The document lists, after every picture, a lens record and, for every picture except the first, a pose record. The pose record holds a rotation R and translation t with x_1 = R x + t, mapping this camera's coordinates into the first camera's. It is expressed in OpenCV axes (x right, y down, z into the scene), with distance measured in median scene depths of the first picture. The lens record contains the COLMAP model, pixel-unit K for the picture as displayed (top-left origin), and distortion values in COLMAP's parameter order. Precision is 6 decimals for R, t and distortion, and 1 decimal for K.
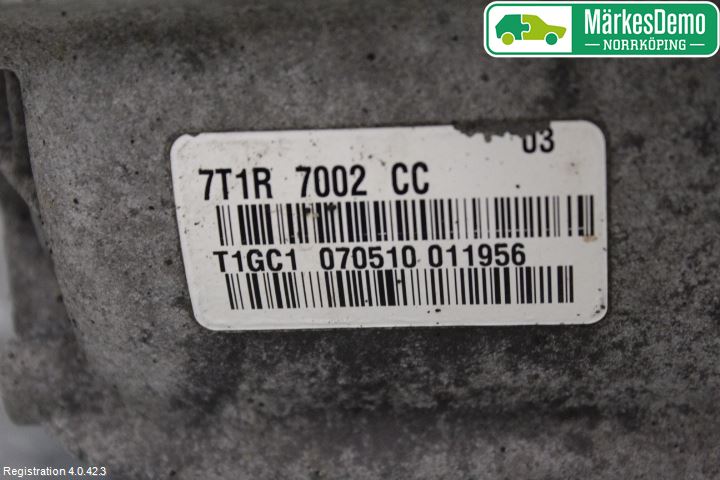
lens RADIAL K [[1846.5, 0, 360.0], [0, 1846.5, 240.0], [0, 0, 1]] dist [-0.050092, 0.000000]
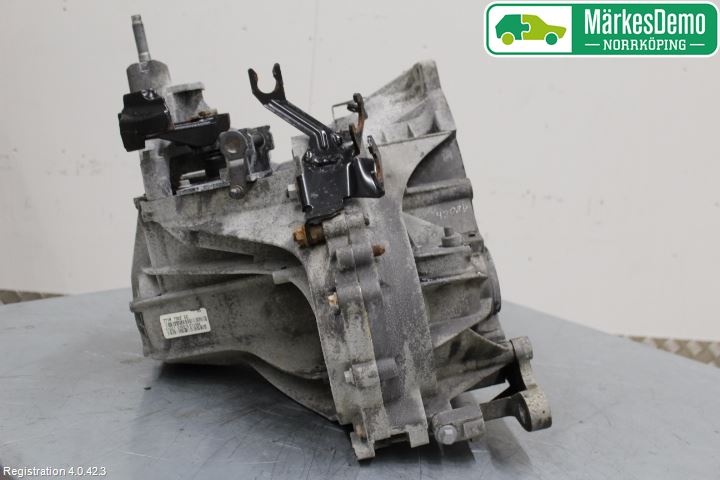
lens RADIAL K [[842.5, 0, 360.0], [0, 842.5, 239.8], [0, 0, 1]] dist [-0.001012, 0.000000]
pose [[0.982934, -0.126396, 0.133661, 0.359850], [0.151342, 0.968663, -0.196948, 0.543698], [-0.104579, 0.213815, 0.971260, -3.214254]]
